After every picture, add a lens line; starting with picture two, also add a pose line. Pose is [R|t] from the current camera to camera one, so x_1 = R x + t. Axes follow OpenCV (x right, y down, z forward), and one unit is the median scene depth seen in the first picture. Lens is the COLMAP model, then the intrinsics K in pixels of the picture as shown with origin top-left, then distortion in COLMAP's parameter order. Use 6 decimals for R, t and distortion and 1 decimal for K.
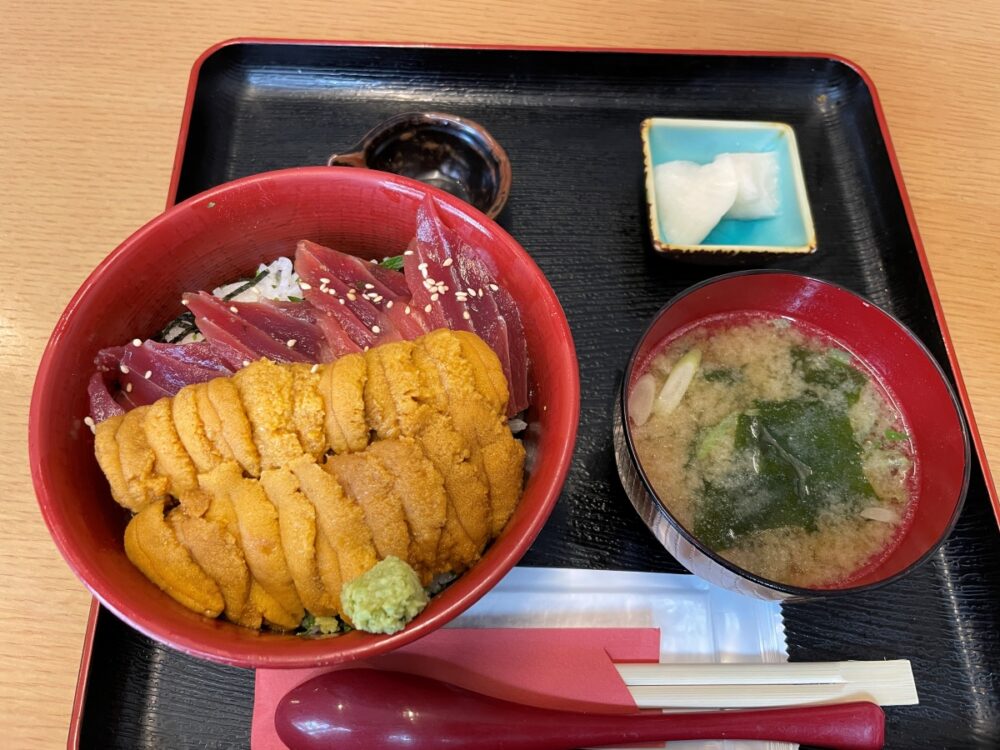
lens RADIAL K [[768.9, 0, 508.4], [0, 768.9, 352.5], [0, 0, 1]] dist [0.056815, -0.074131]
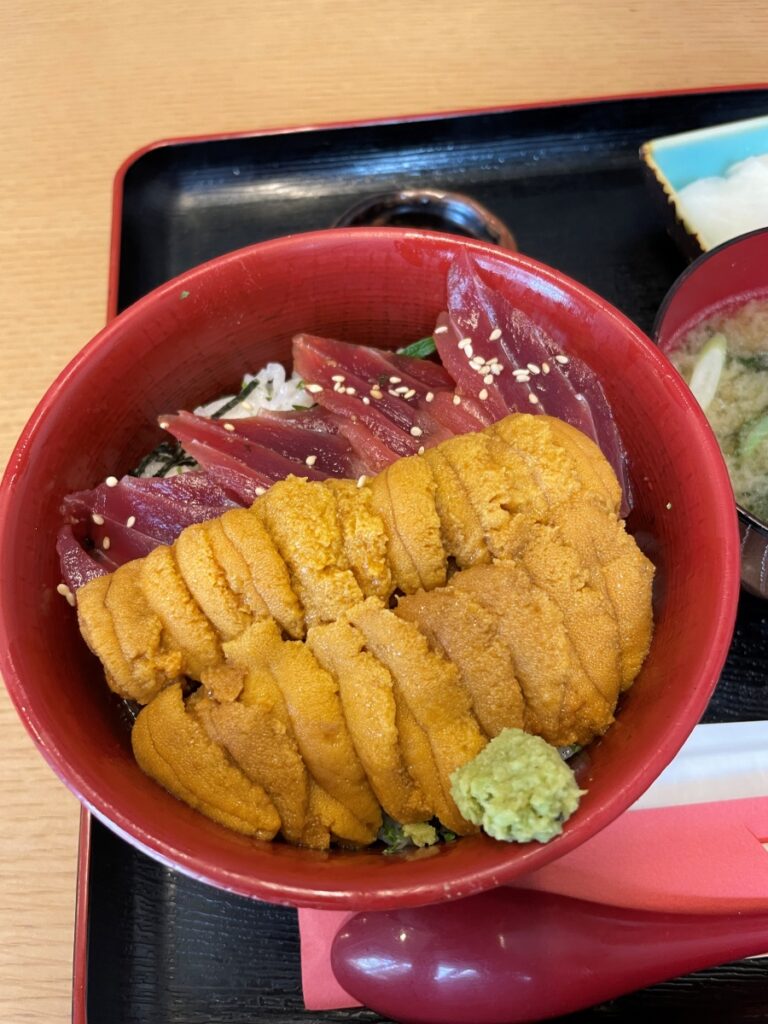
lens RADIAL K [[787.4, 0, 386.1], [0, 787.4, 507.7], [0, 0, 1]] dist [0.056815, -0.074131]
pose [[0.992854, -0.113662, -0.036358, -0.200846], [0.112888, 0.993349, -0.022689, 0.063972], [0.038695, 0.018423, 0.999081, 0.257341]]
